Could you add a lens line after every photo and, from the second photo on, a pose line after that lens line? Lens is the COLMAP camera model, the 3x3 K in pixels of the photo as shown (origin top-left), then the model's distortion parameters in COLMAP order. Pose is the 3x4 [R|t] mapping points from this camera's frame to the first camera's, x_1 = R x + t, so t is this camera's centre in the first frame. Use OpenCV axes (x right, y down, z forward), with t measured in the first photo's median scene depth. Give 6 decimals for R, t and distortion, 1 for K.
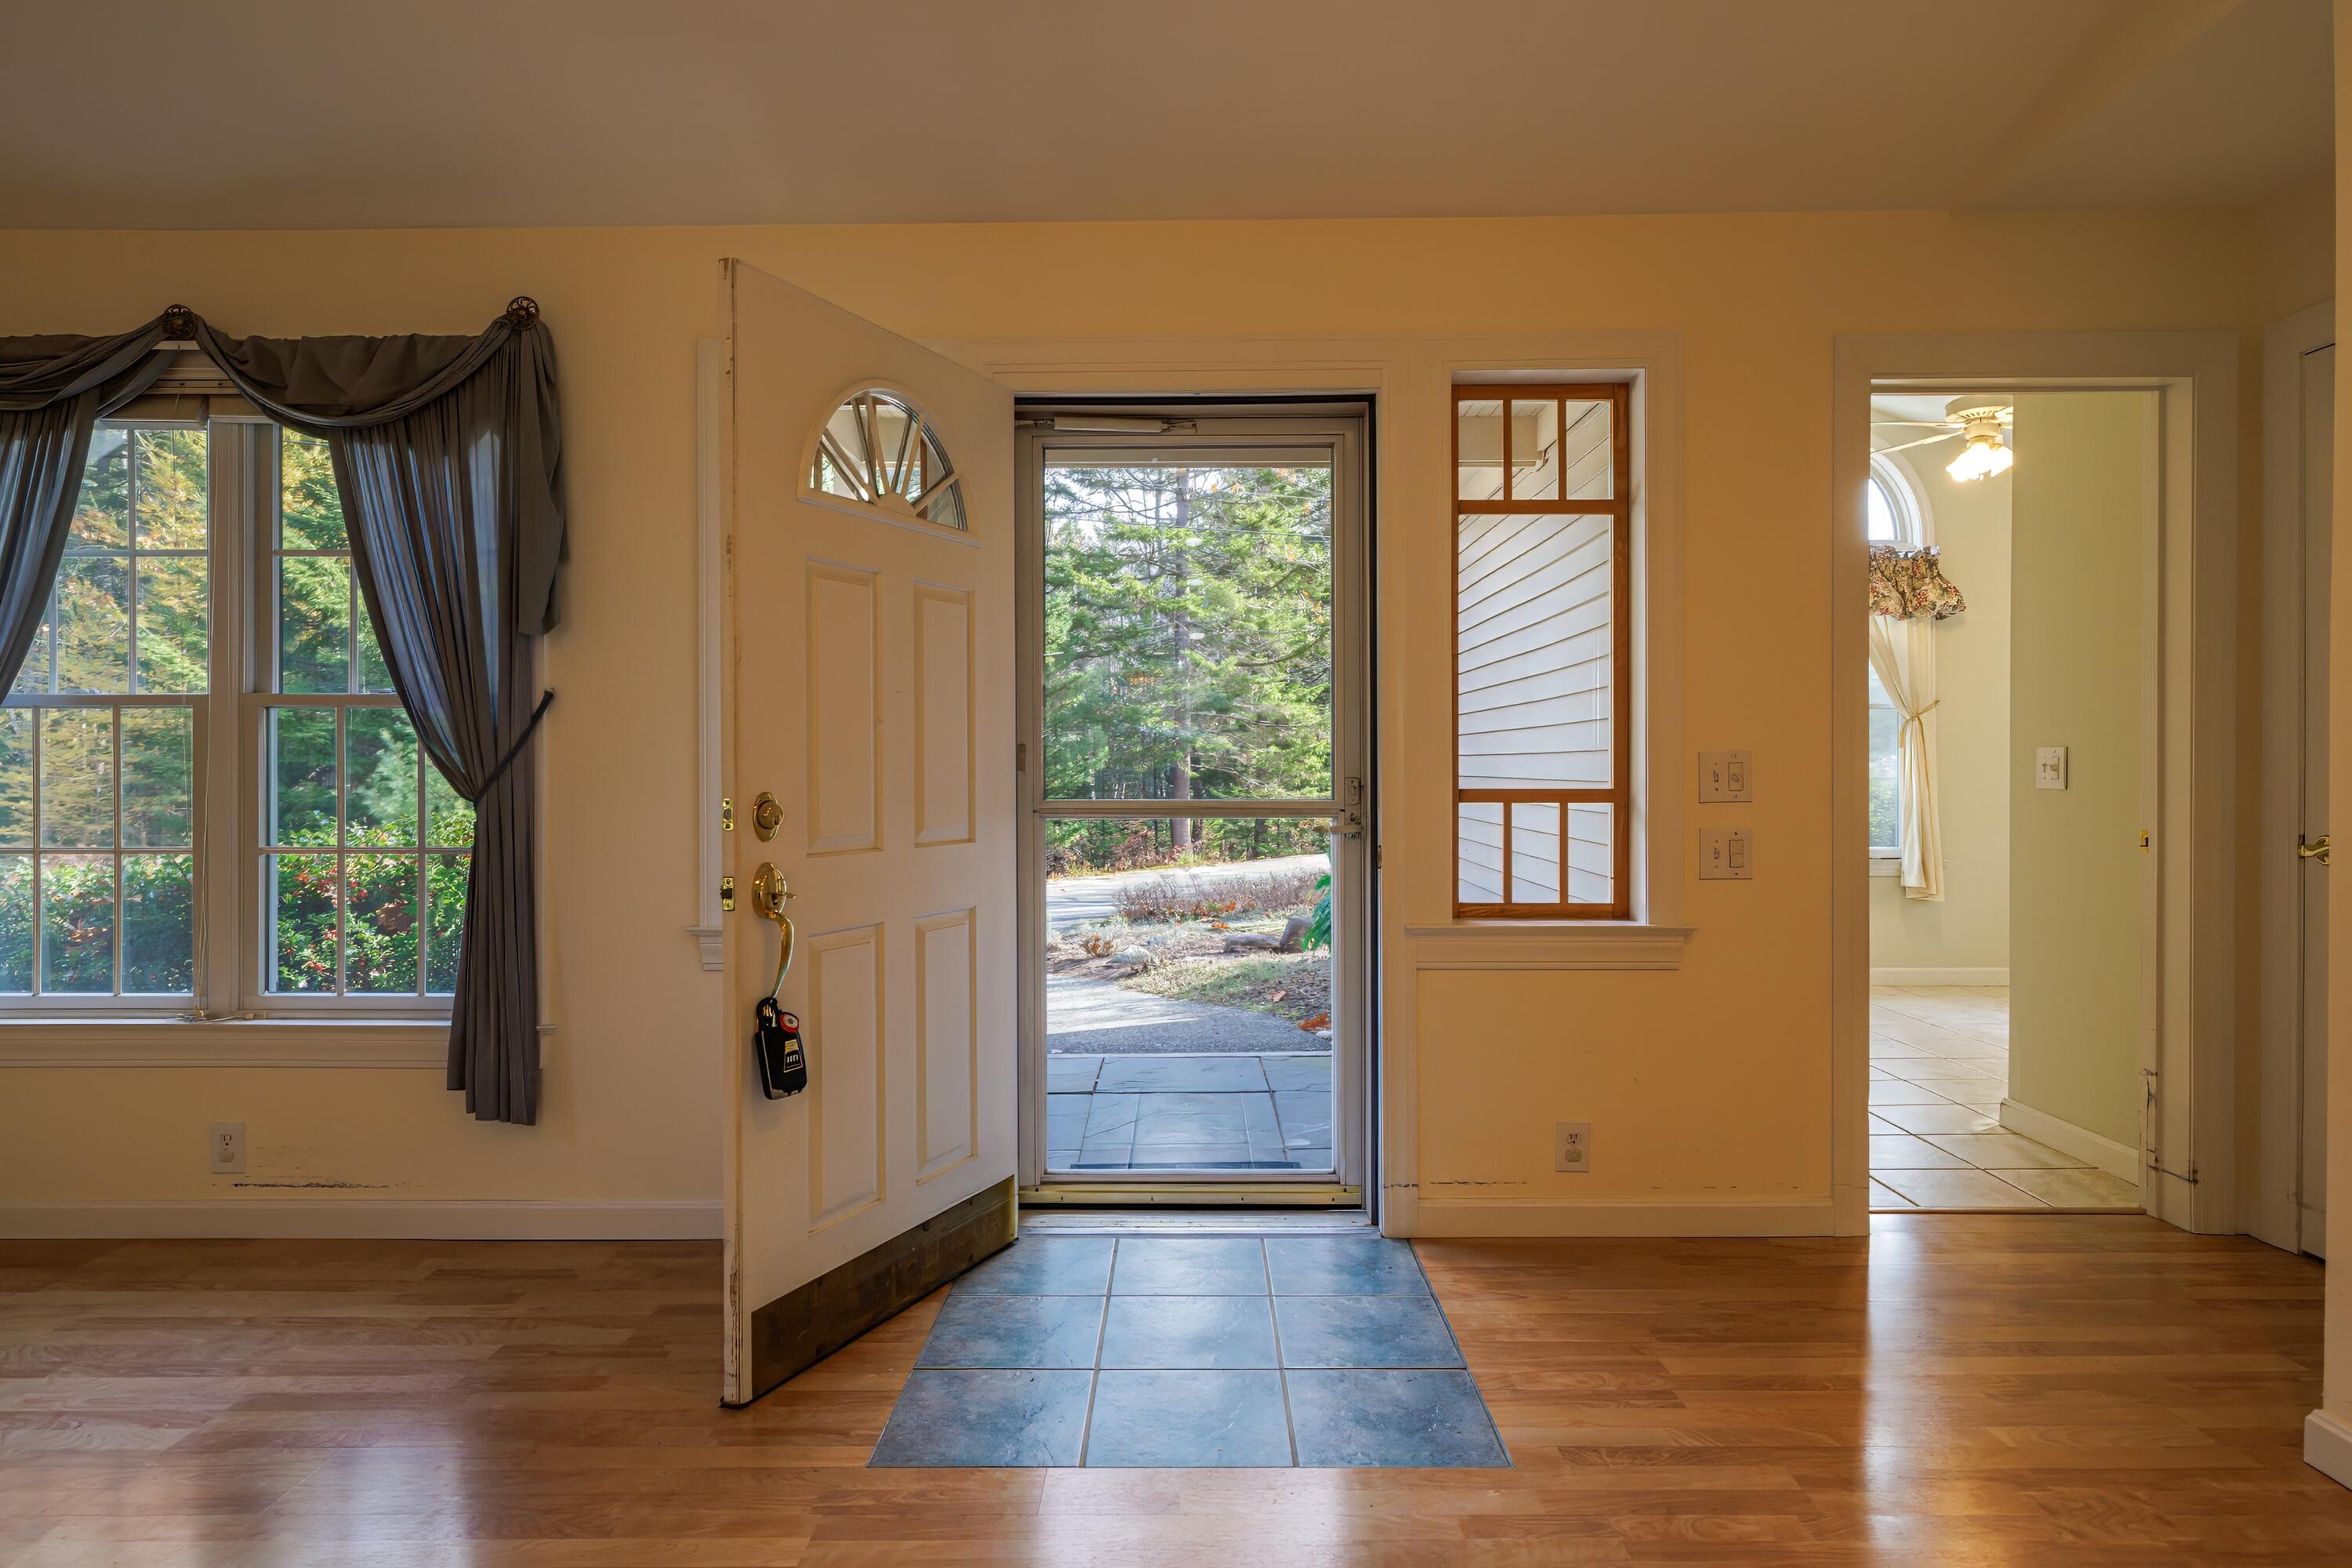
lens RADIAL K [[1318.3, 0, 1180.2], [0, 1318.3, 768.8], [0, 0, 1]] dist [0.002498, -0.002582]
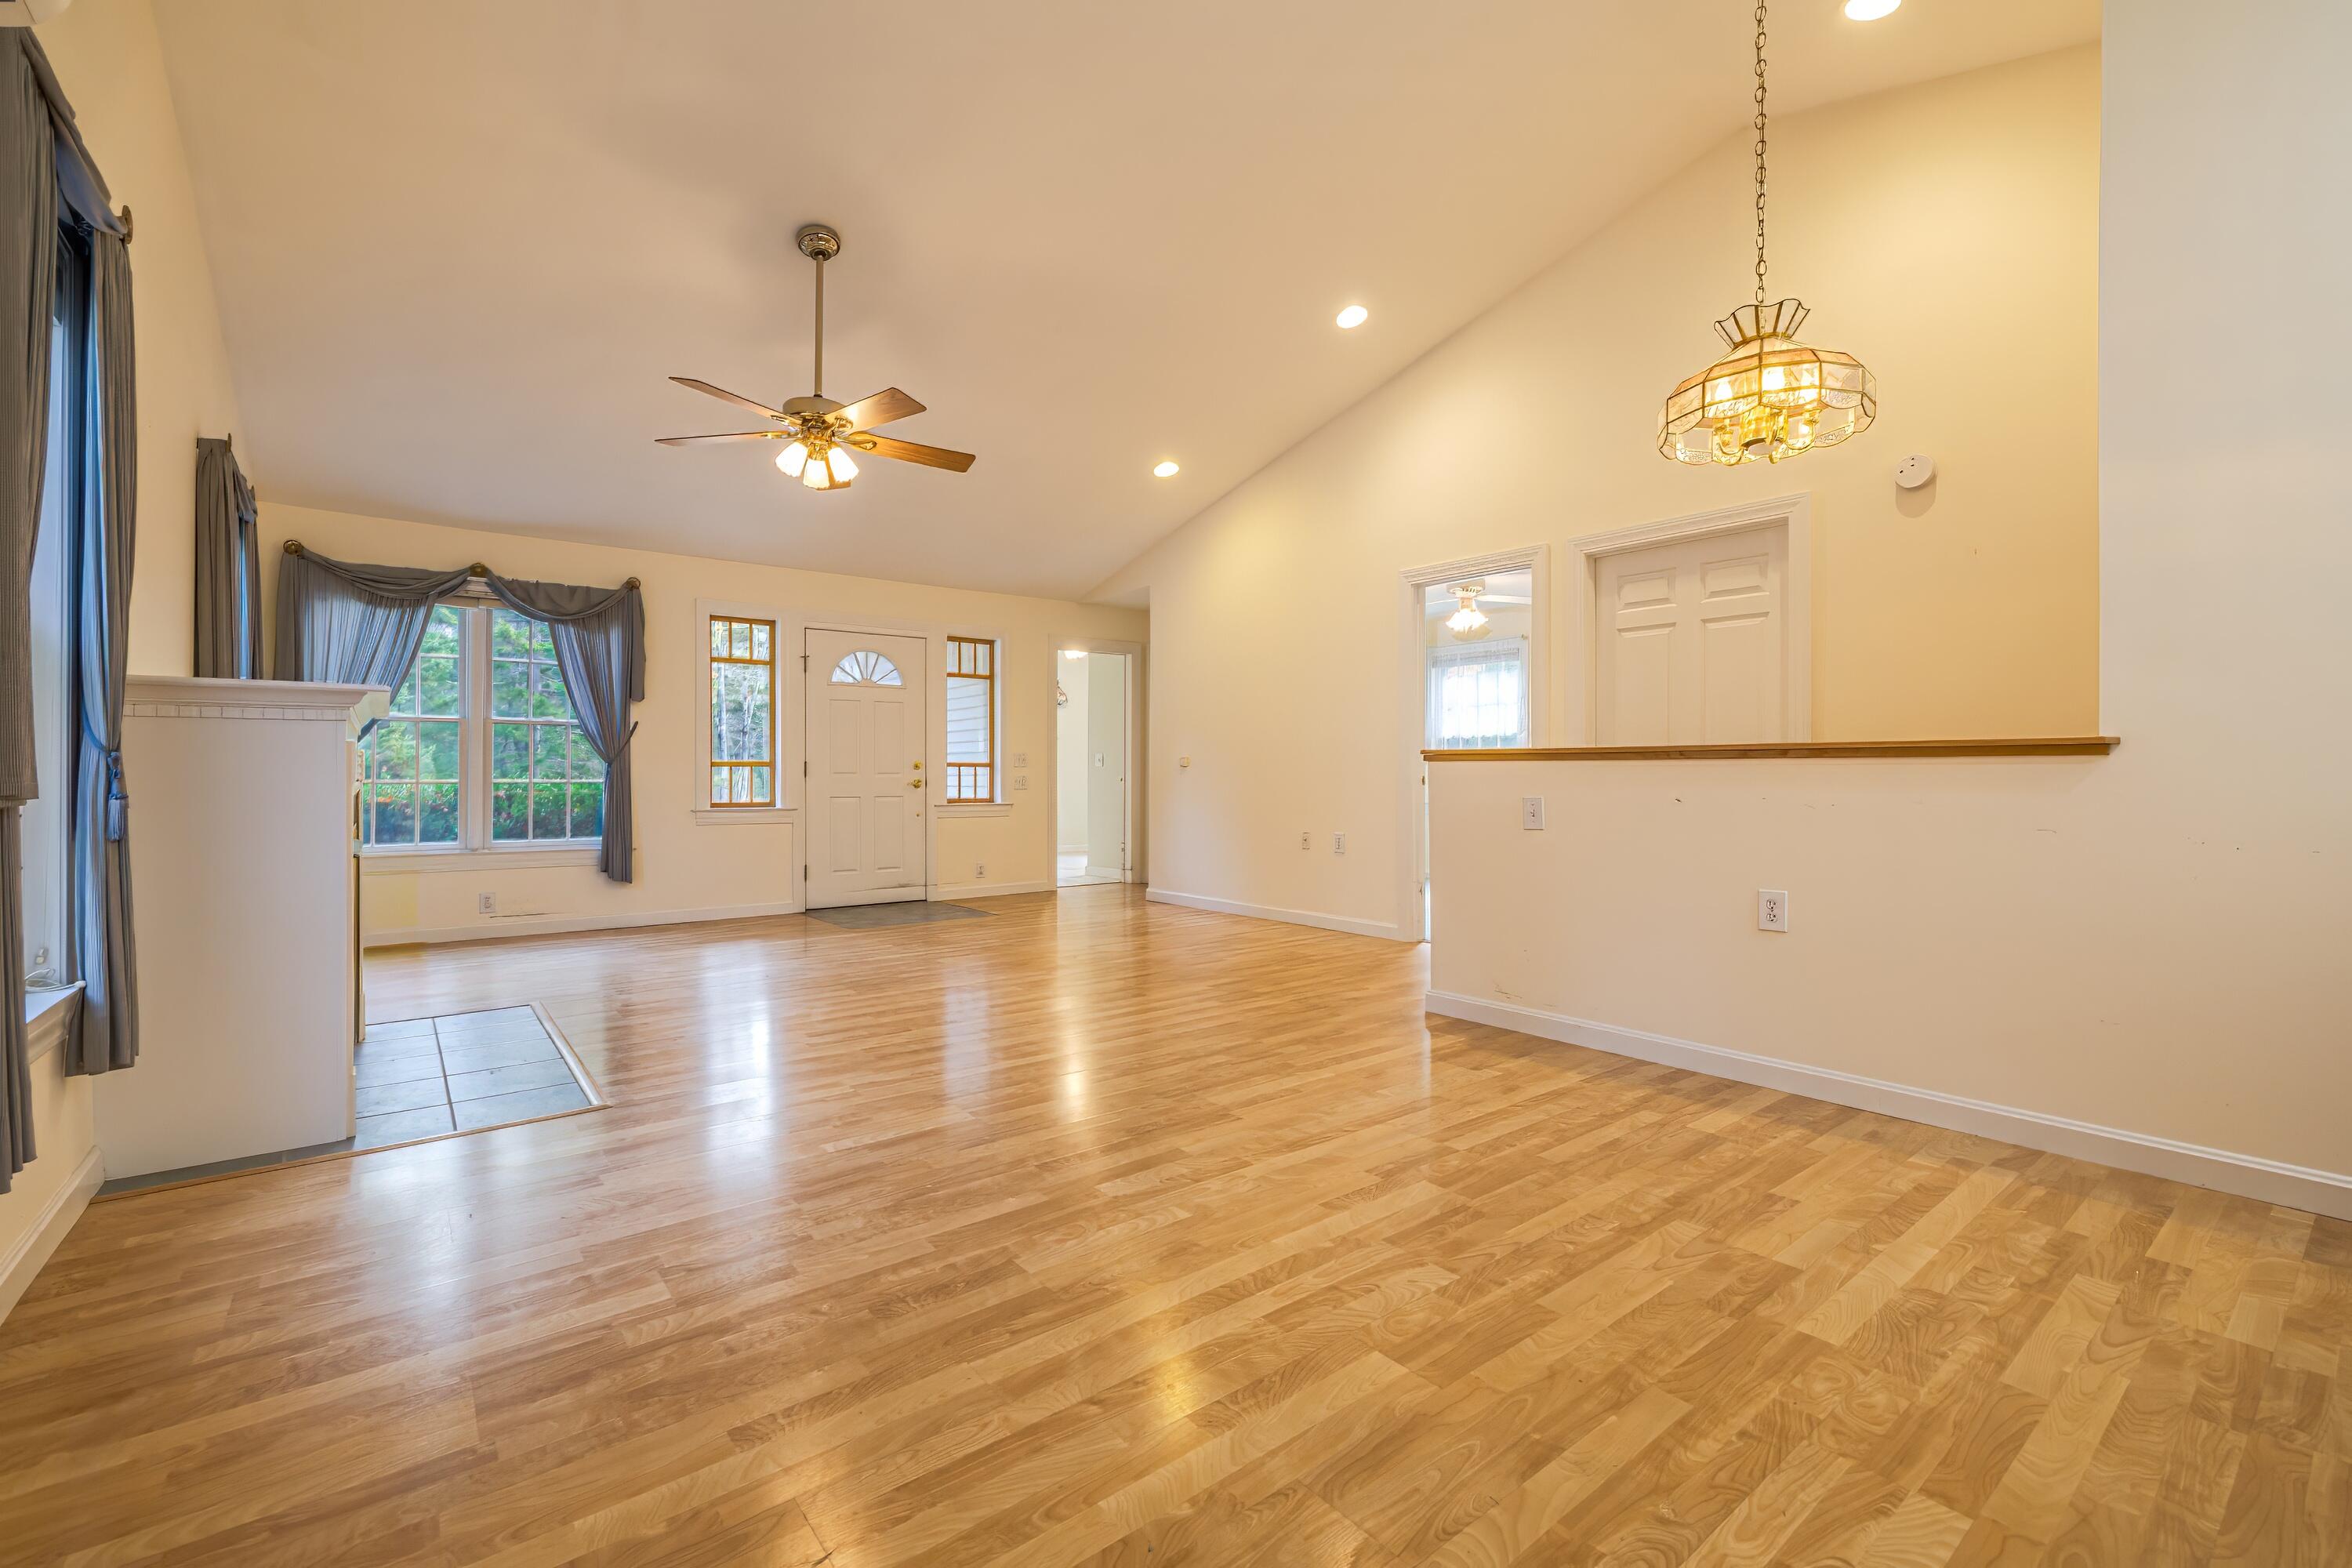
lens RADIAL K [[1004.9, 0, 1185.0], [0, 1004.9, 773.1], [0, 0, 1]] dist [0.004454, -0.000308]
pose [[0.776089, 0.003030, 0.630616, -0.872077], [0.002722, 0.999963, -0.008155, 0.062144], [-0.630617, 0.008046, 0.776052, -1.251697]]
